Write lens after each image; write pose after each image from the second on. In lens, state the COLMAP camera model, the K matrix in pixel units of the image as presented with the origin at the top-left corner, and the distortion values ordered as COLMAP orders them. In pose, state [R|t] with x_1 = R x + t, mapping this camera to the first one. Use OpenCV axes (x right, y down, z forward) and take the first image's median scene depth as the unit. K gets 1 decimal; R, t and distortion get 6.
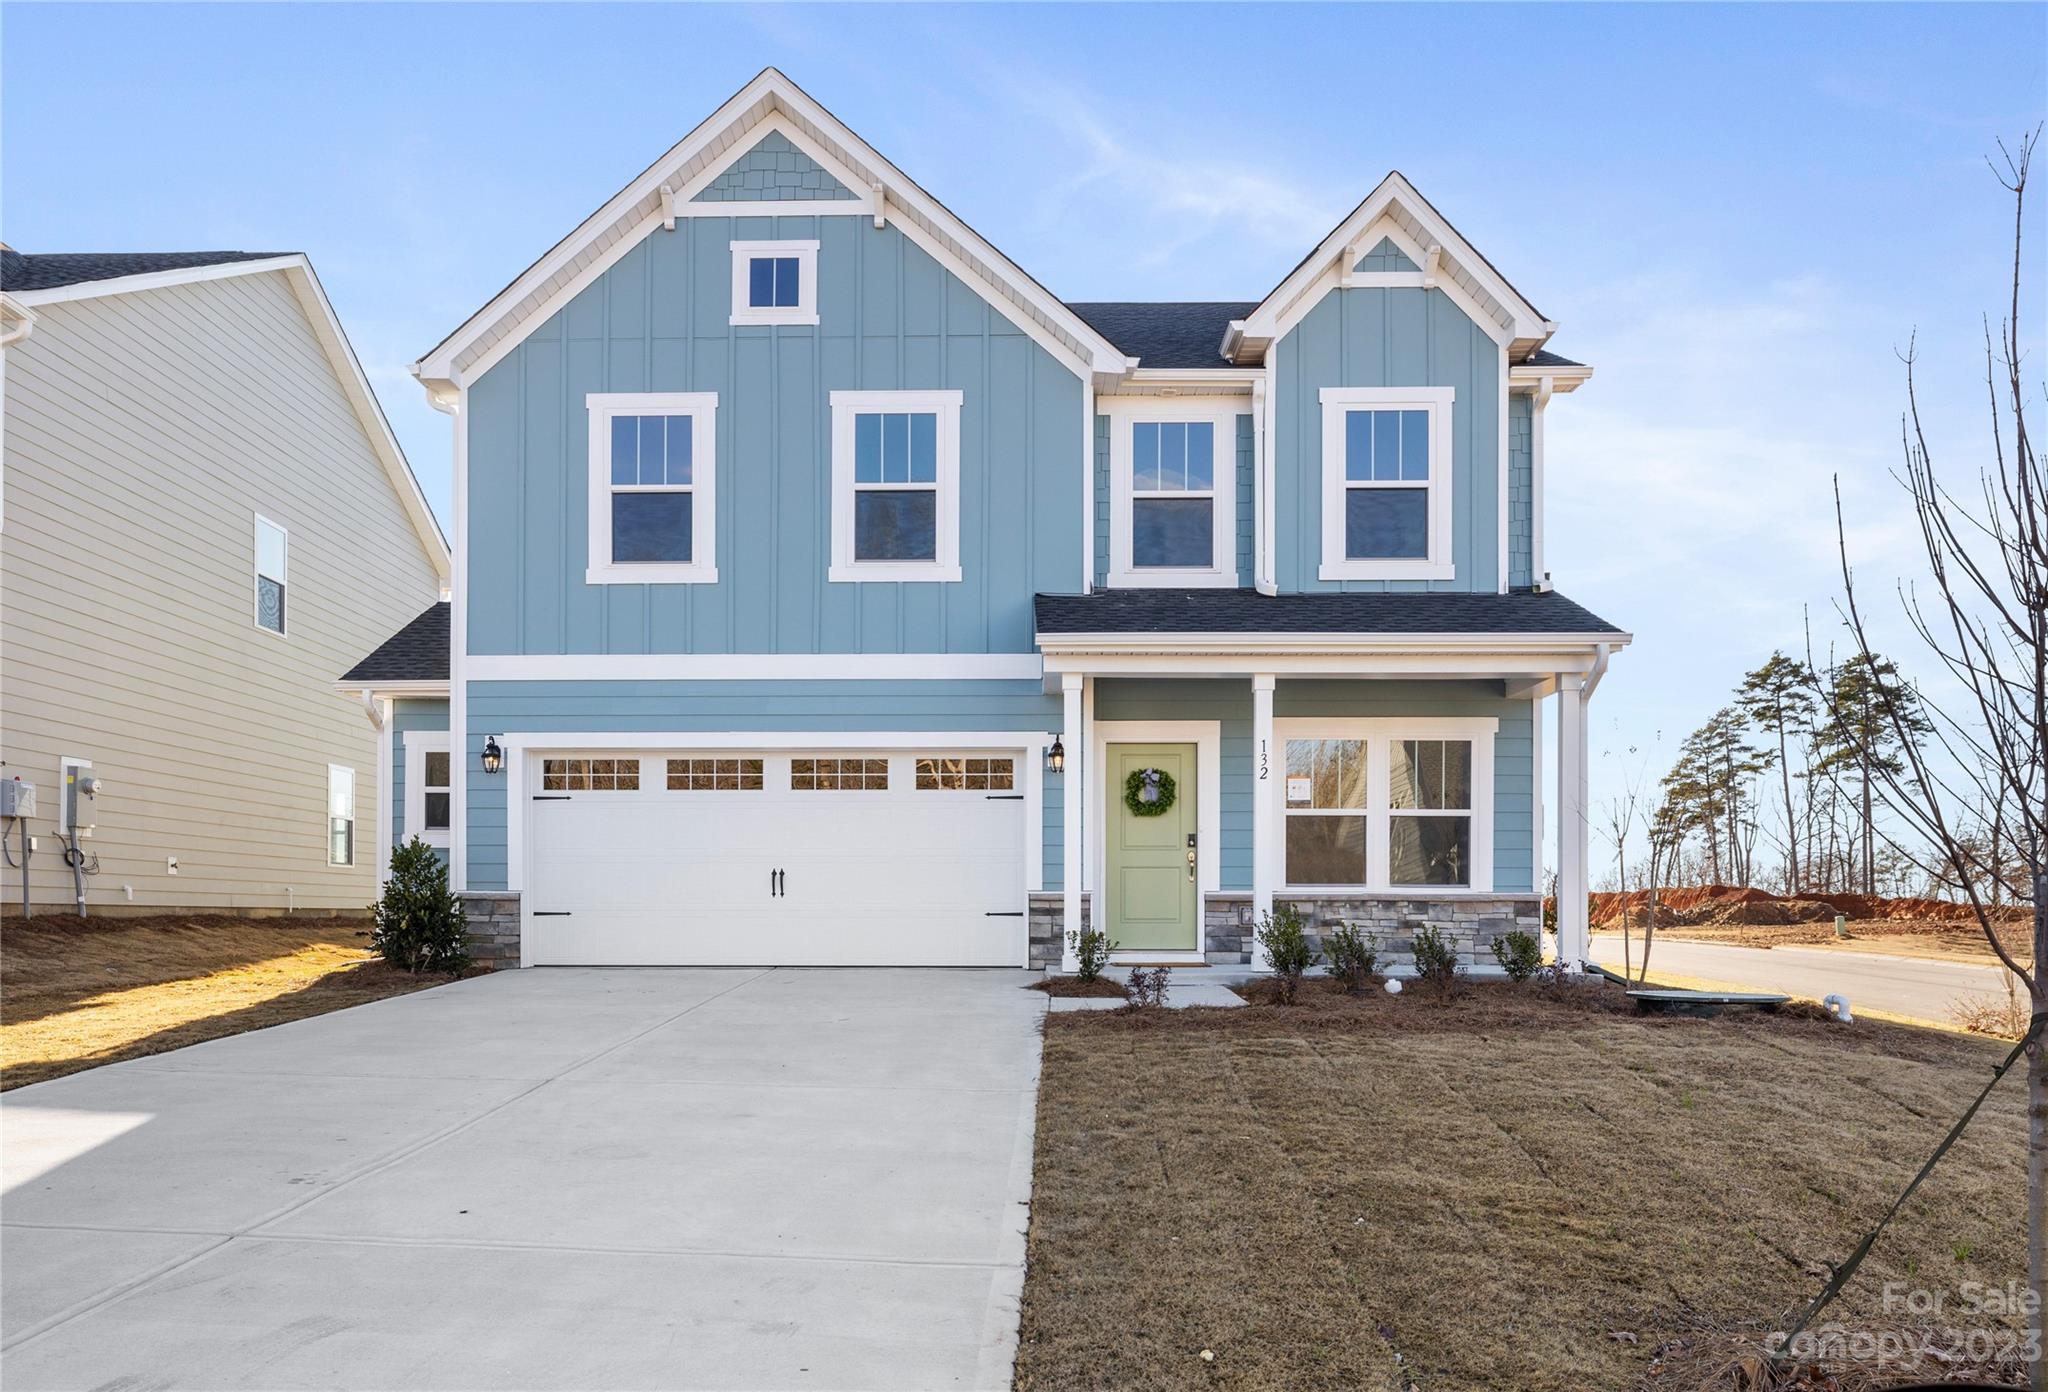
lens RADIAL K [[1337.9, 0, 1024.0], [0, 1337.9, 696.0], [0, 0, 1]] dist [0.001759, 0.000777]
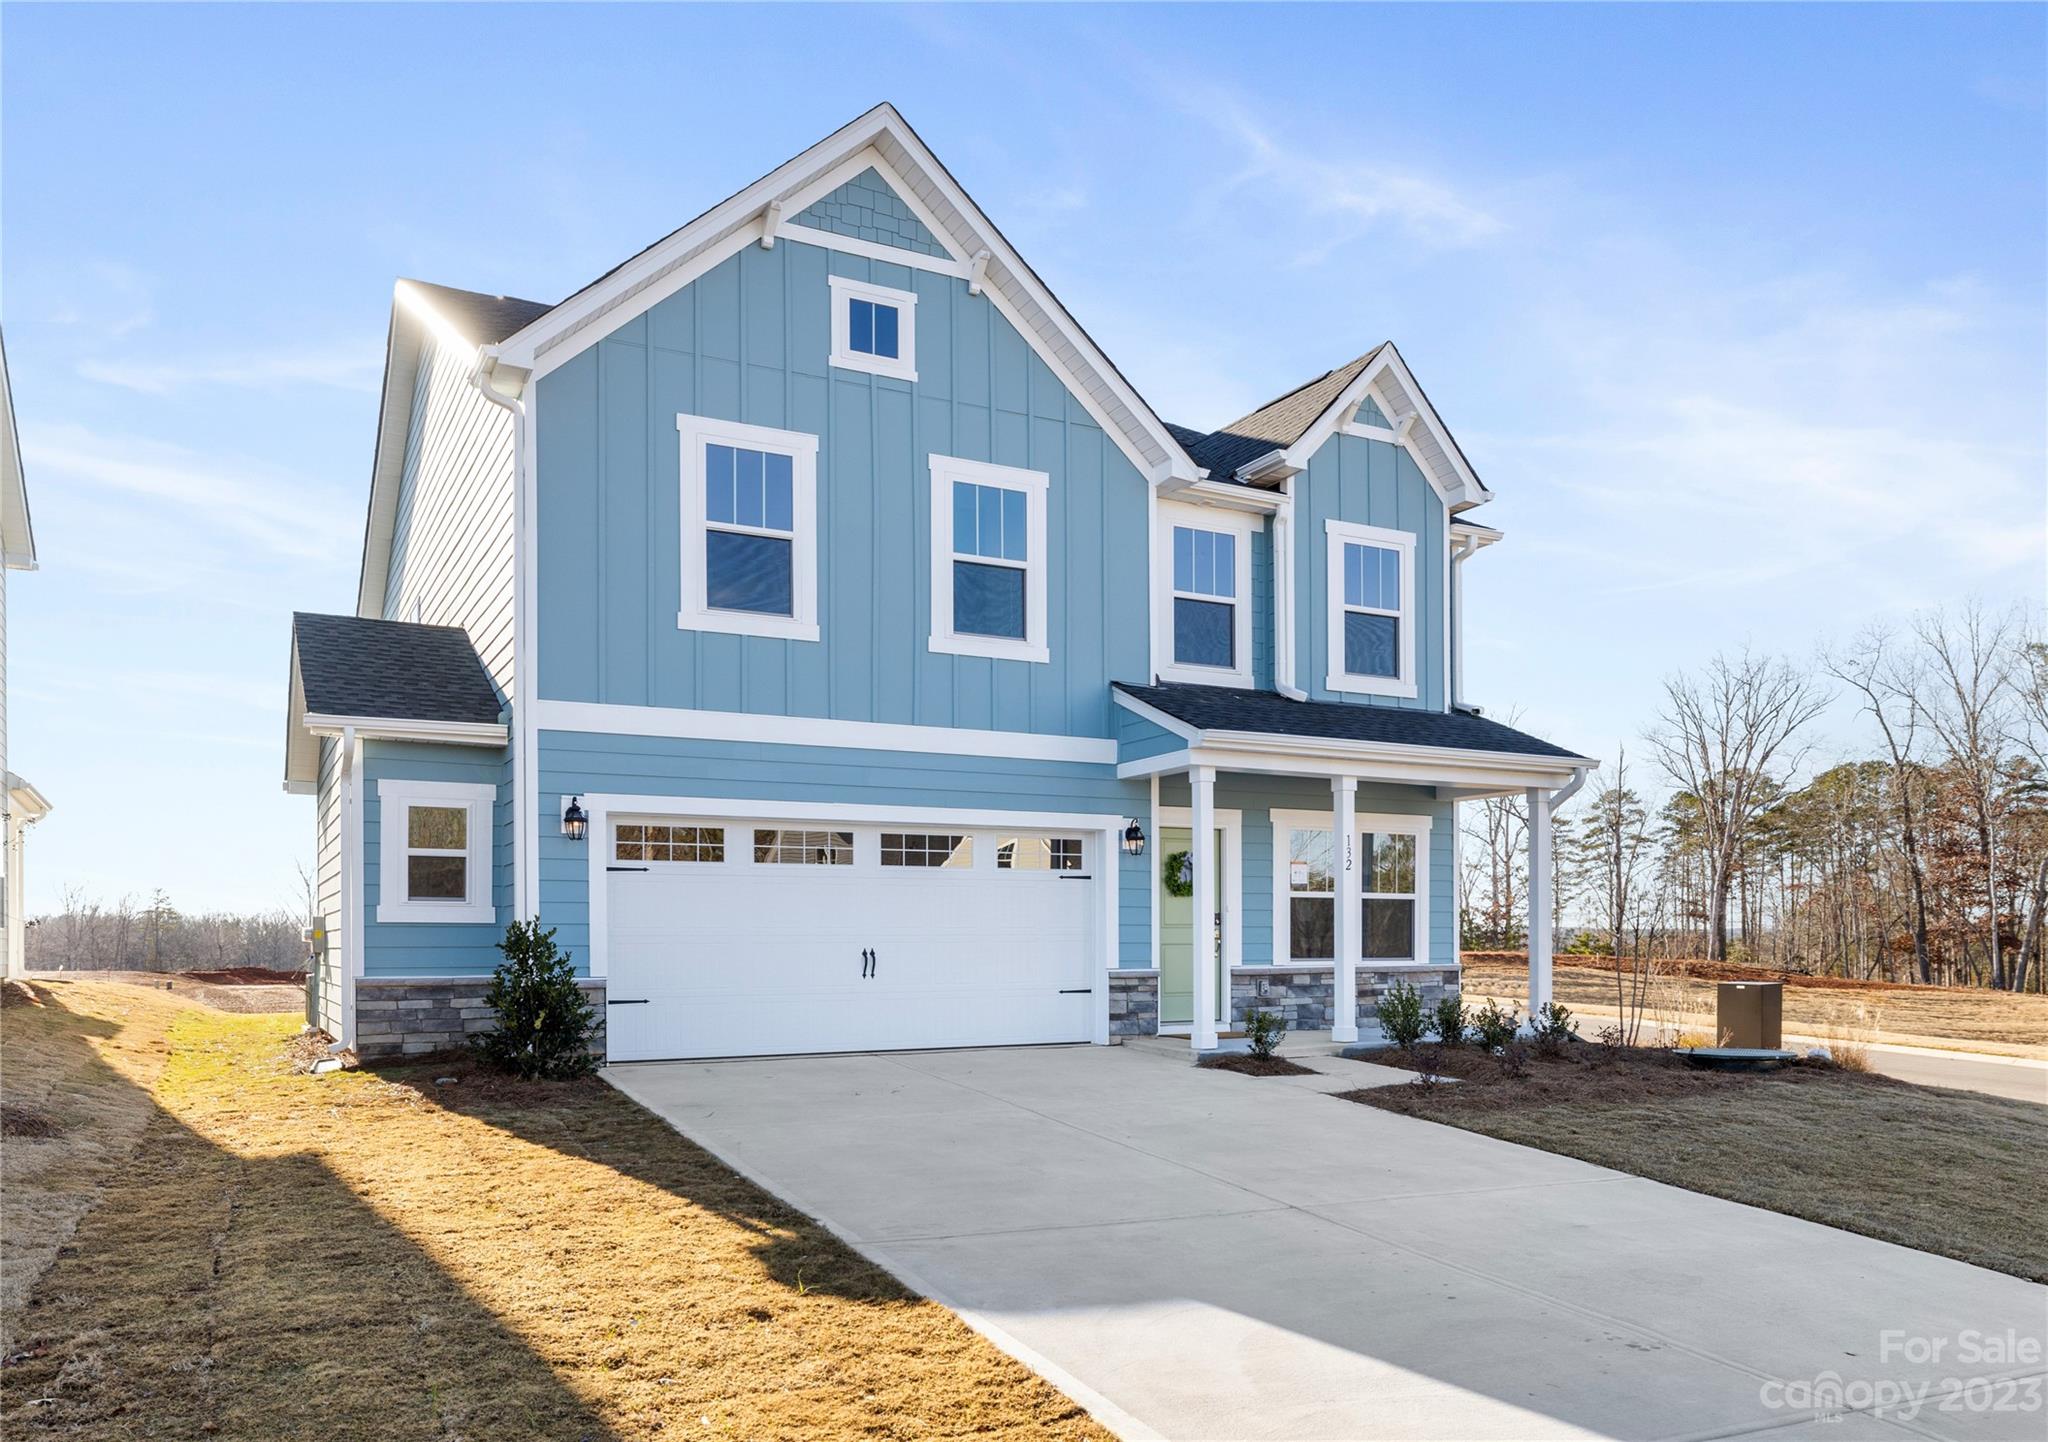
lens RADIAL K [[1495.0, 0, 1023.5], [0, 1495.0, 749.5], [0, 0, 1]] dist [-0.001811, -0.000877]
pose [[0.869145, 0.058291, 0.491110, -0.608674], [-0.056380, 0.998234, -0.018705, 0.001905], [-0.491333, -0.011431, 0.870897, 0.023987]]
